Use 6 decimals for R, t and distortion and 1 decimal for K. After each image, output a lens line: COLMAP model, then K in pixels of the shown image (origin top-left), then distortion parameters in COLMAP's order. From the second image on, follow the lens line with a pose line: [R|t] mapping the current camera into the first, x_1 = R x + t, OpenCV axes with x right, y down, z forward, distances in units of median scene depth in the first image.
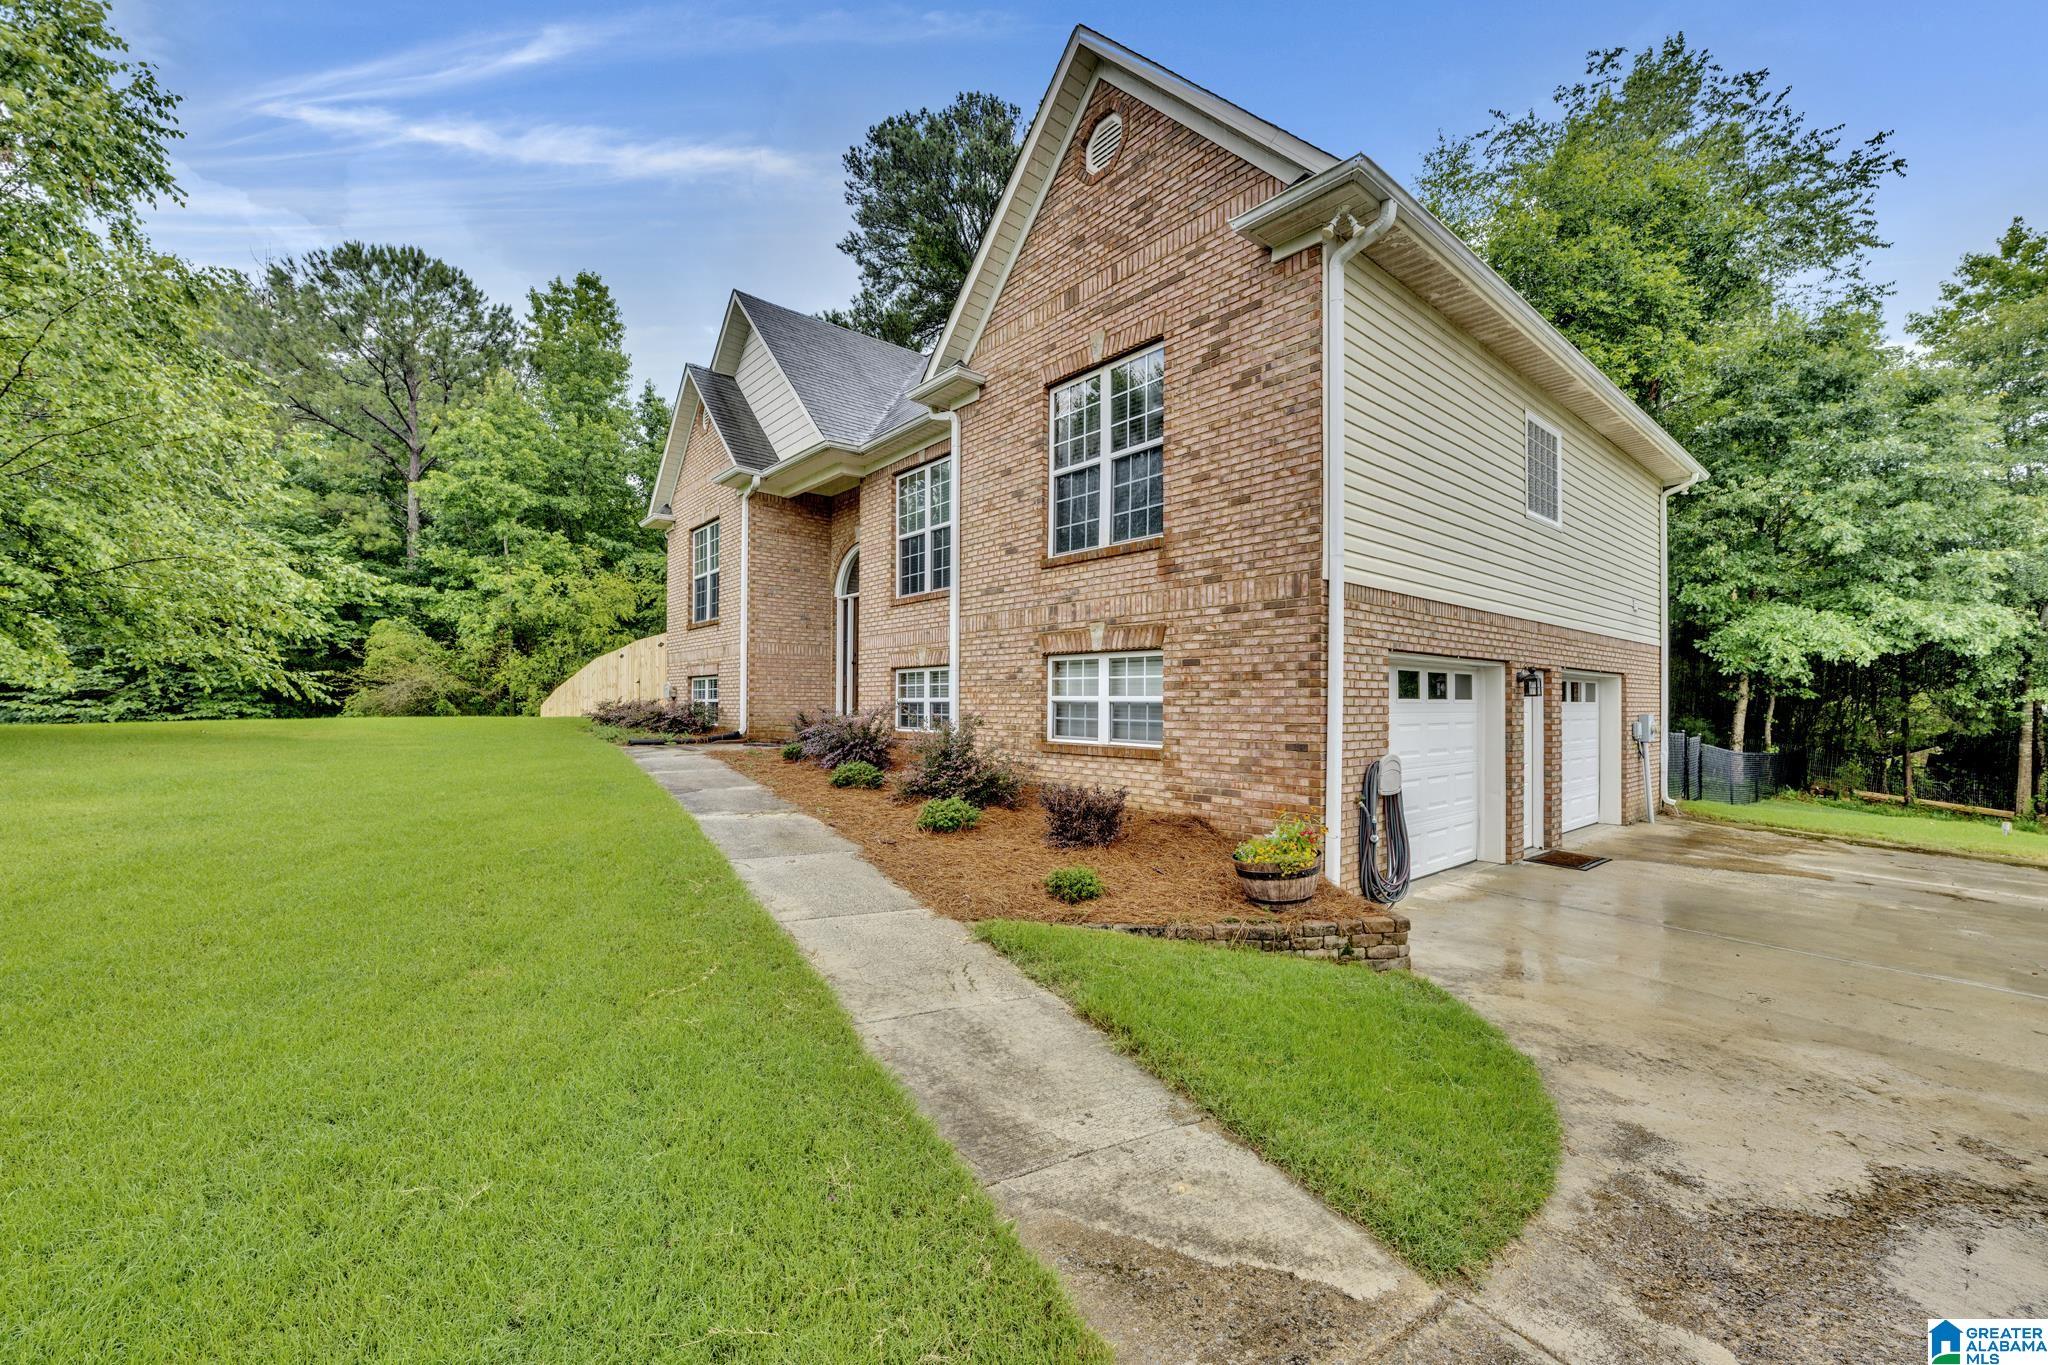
lens RADIAL K [[811.1, 0, 1023.5], [0, 811.1, 687.1], [0, 0, 1]] dist [0.001230, -0.000049]
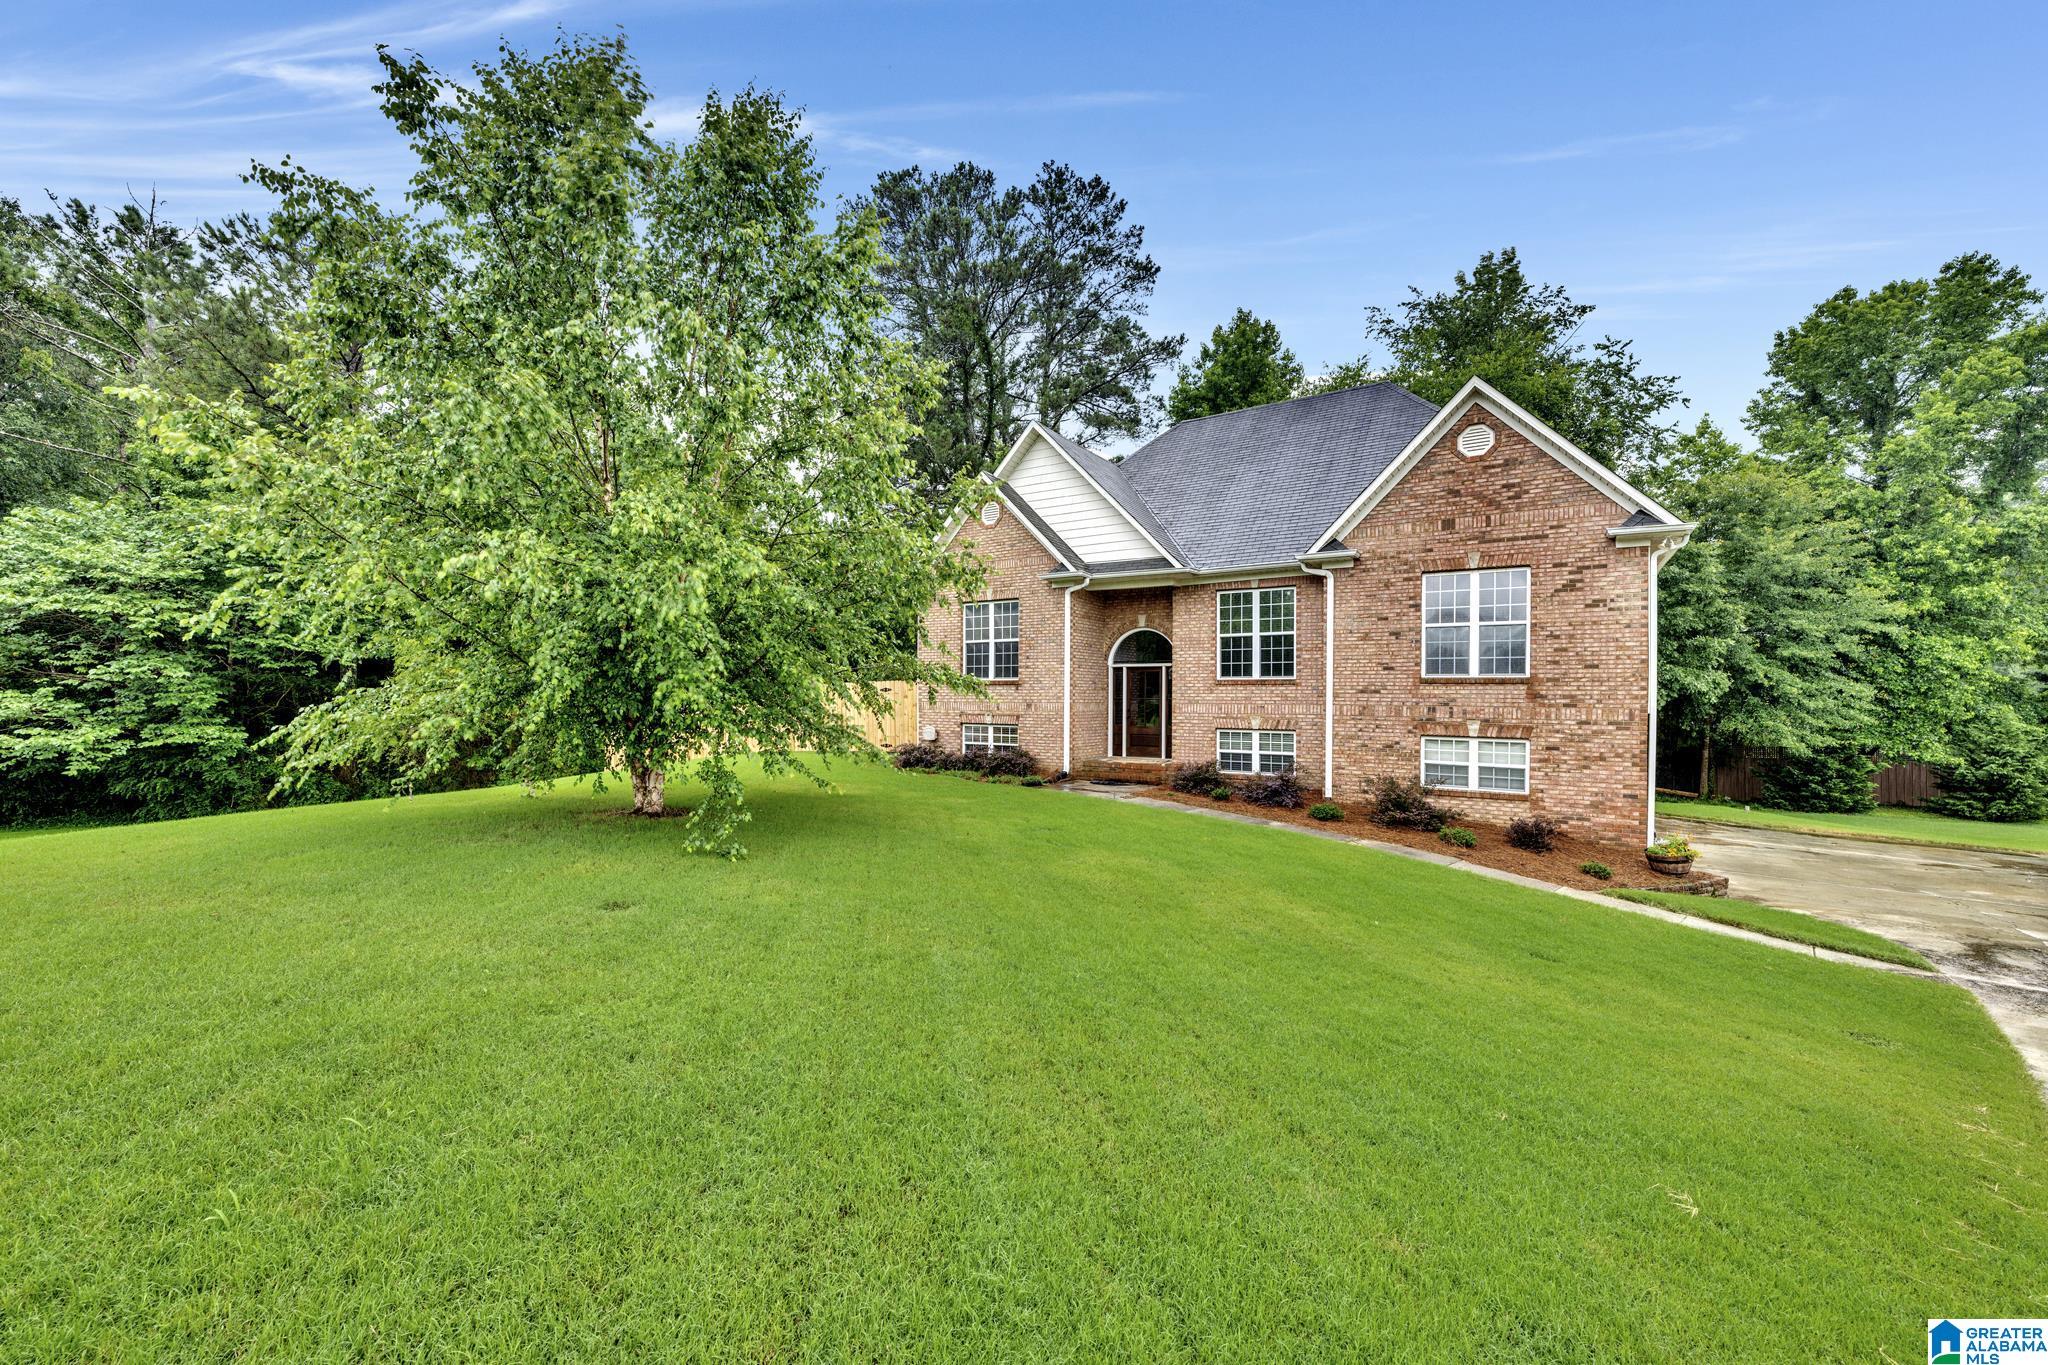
lens RADIAL K [[811.1, 0, 1023.5], [0, 811.1, 687.1], [0, 0, 1]] dist [0.001230, -0.000049]
pose [[0.959724, 0.005462, 0.280891, -1.320320], [-0.009186, 0.999887, 0.011942, -0.162737], [-0.280794, -0.014041, 0.959665, -0.391935]]
